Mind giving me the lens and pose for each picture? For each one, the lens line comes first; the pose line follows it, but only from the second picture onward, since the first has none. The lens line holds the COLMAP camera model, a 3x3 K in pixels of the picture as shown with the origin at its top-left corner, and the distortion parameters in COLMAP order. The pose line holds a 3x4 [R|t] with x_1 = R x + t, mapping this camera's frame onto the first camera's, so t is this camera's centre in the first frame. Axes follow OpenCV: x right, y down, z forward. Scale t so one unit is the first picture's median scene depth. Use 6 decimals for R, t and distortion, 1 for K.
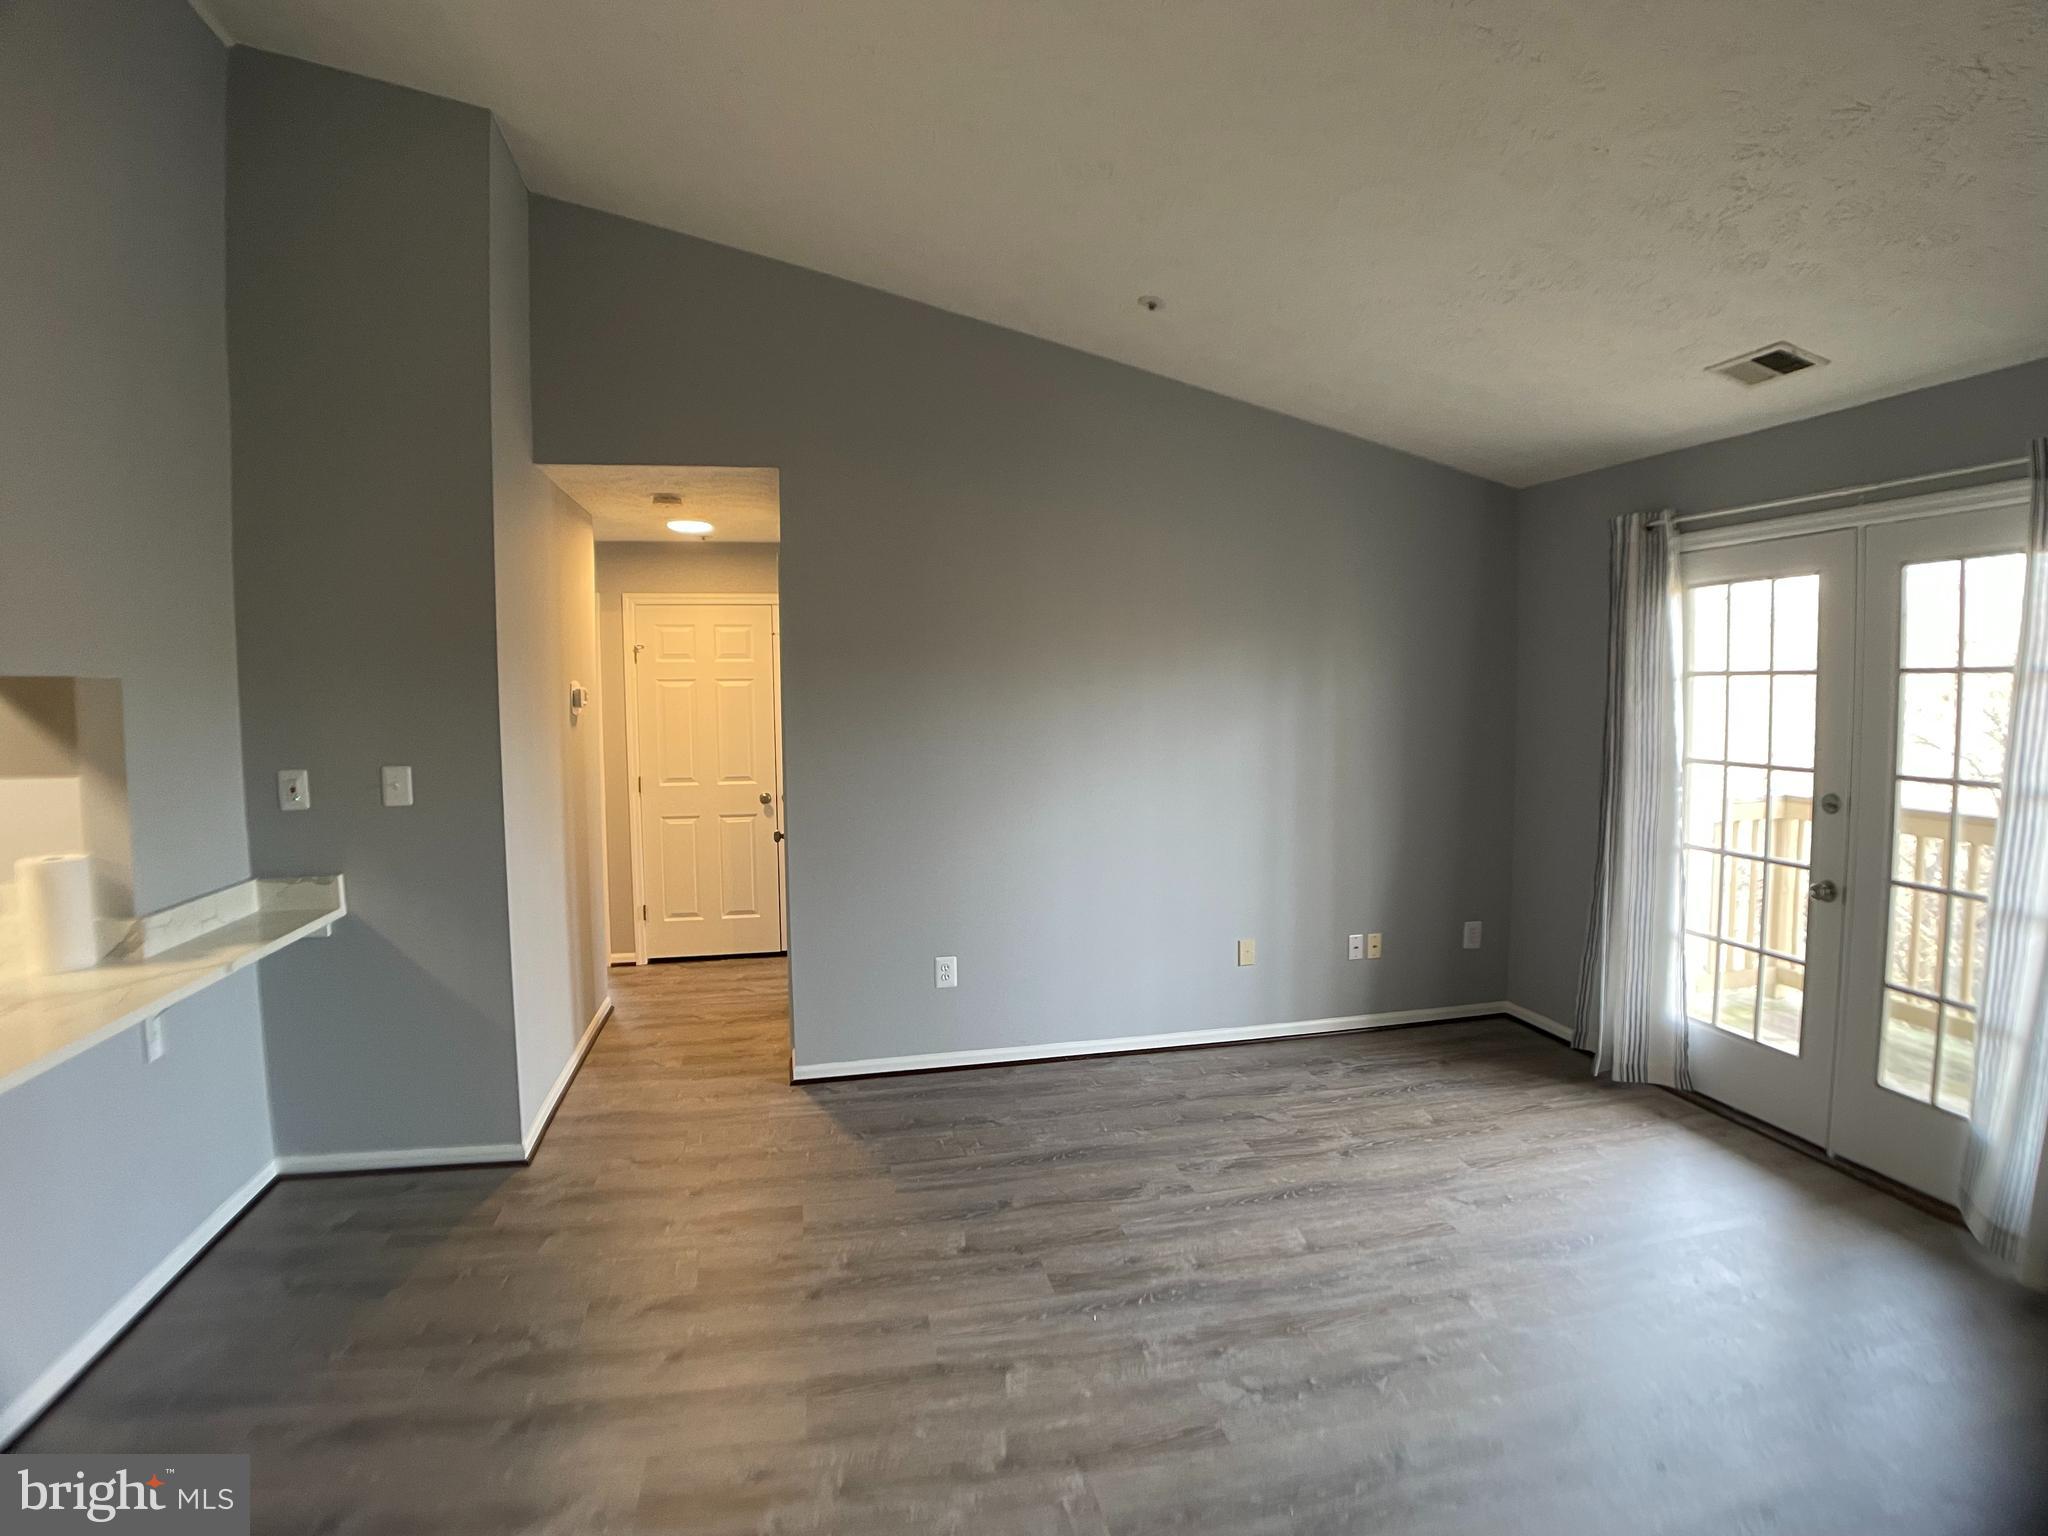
lens RADIAL K [[1099.0, 0, 1033.5], [0, 1099.0, 770.9], [0, 0, 1]] dist [-0.073694, 0.004548]
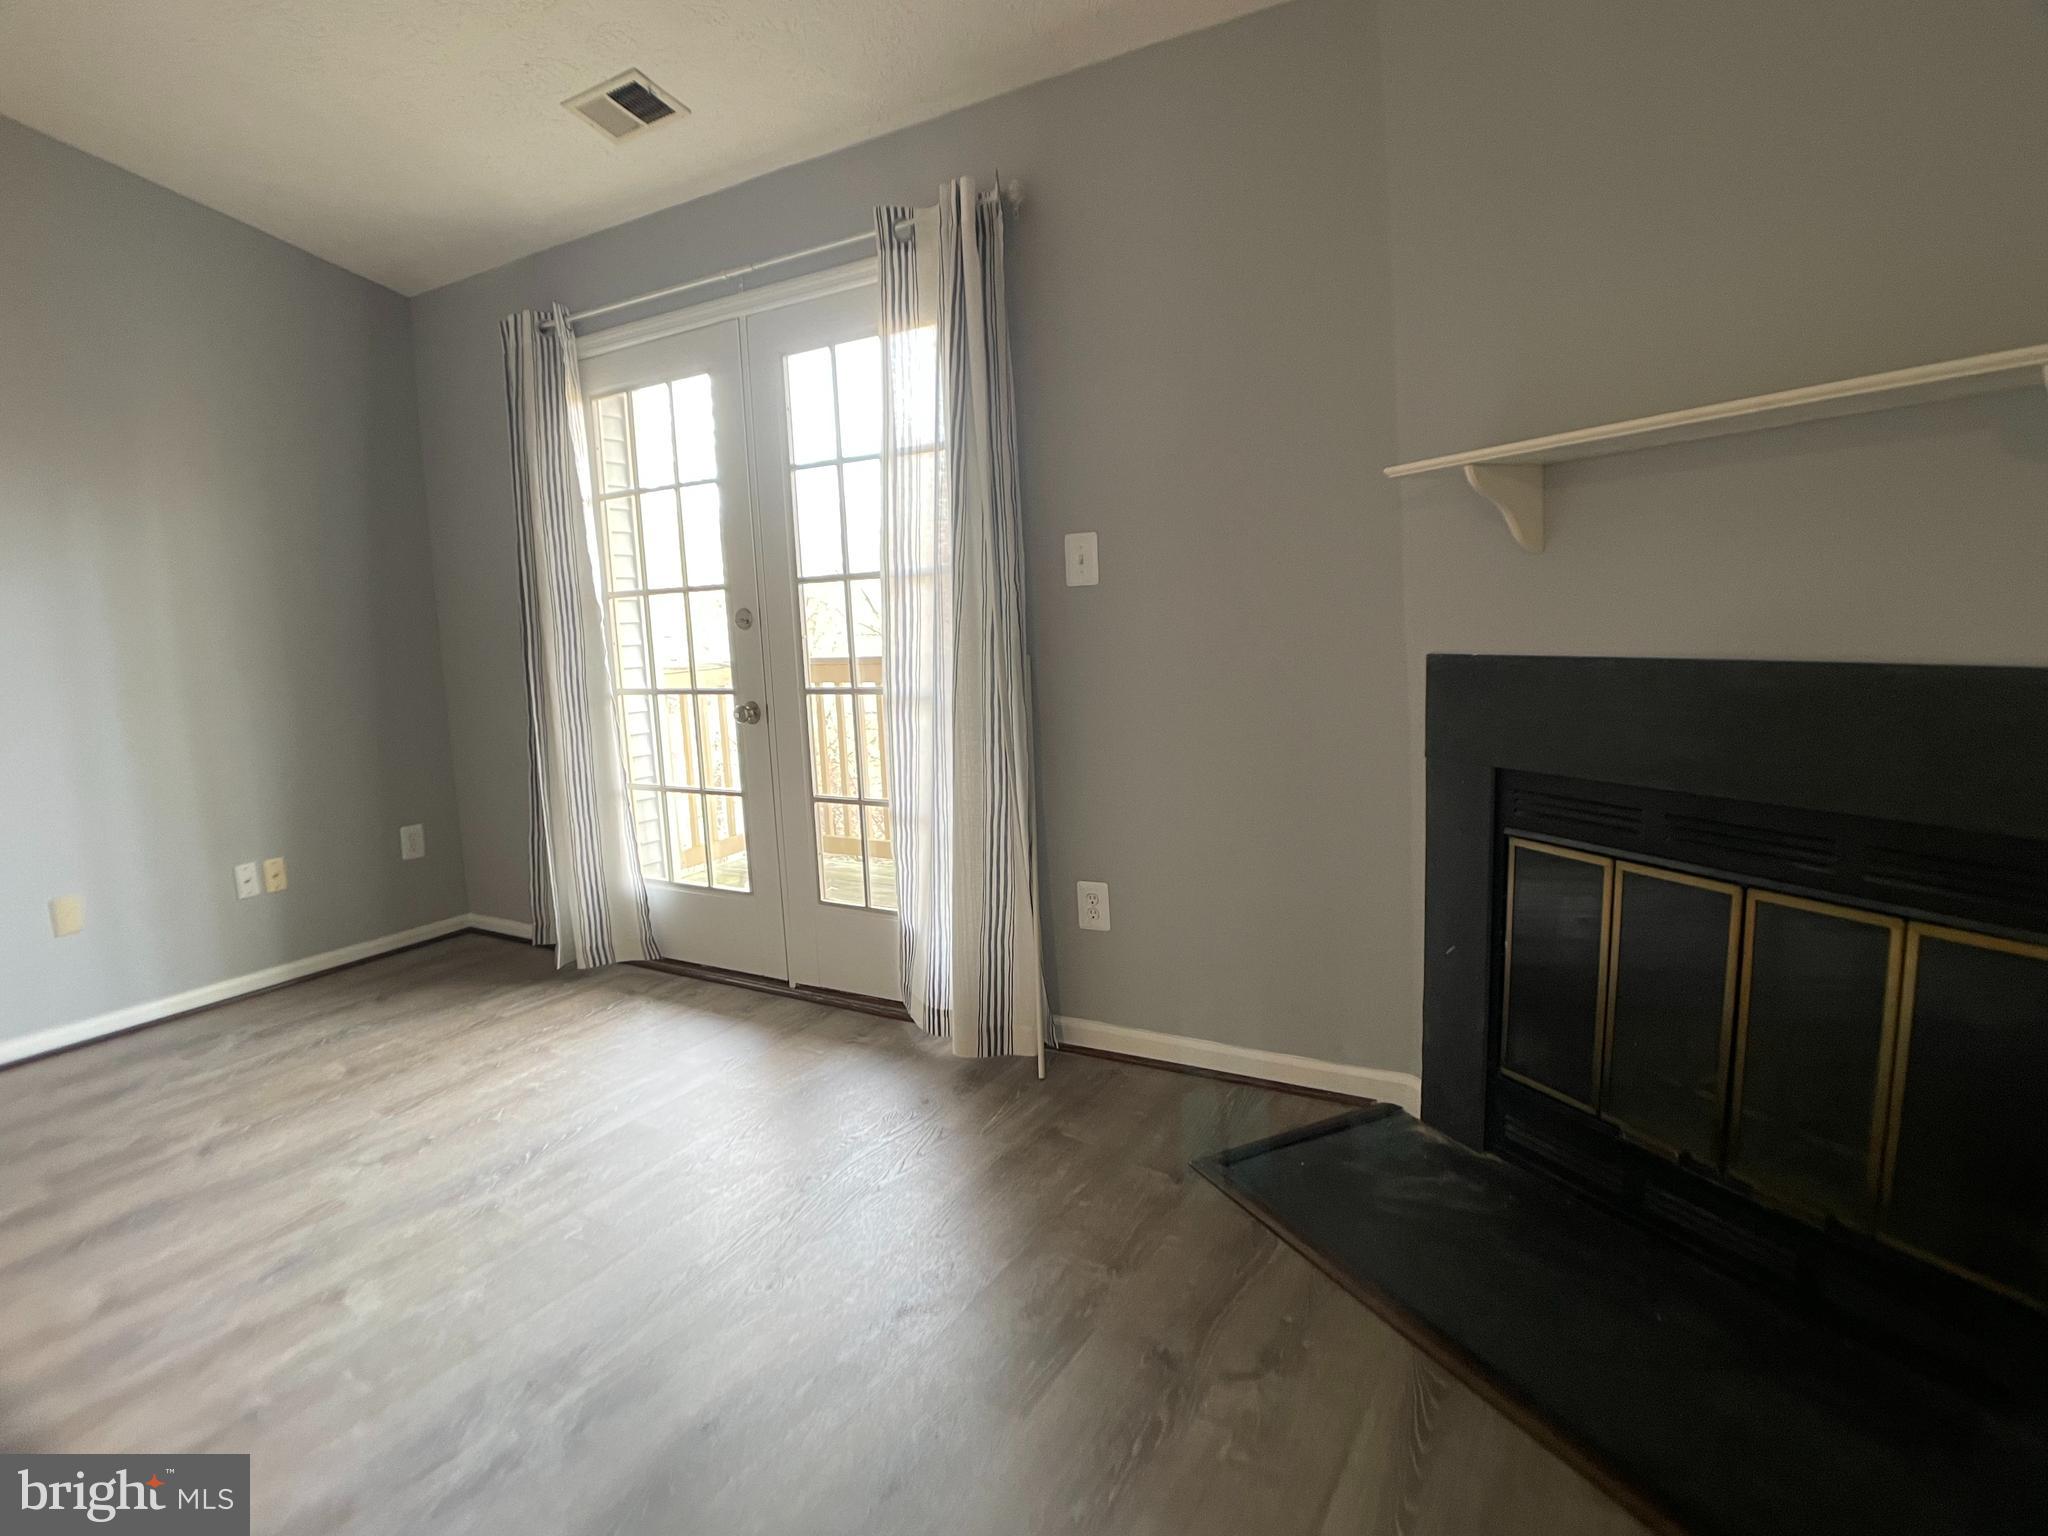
lens RADIAL K [[1099.0, 0, 1027.6], [0, 1099.0, 752.5], [0, 0, 1]] dist [-0.073694, 0.004548]
pose [[0.677209, -0.111584, 0.727281, 0.184043], [0.089883, 0.993577, 0.068746, 0.094607], [-0.730280, 0.018815, 0.682889, 0.135600]]
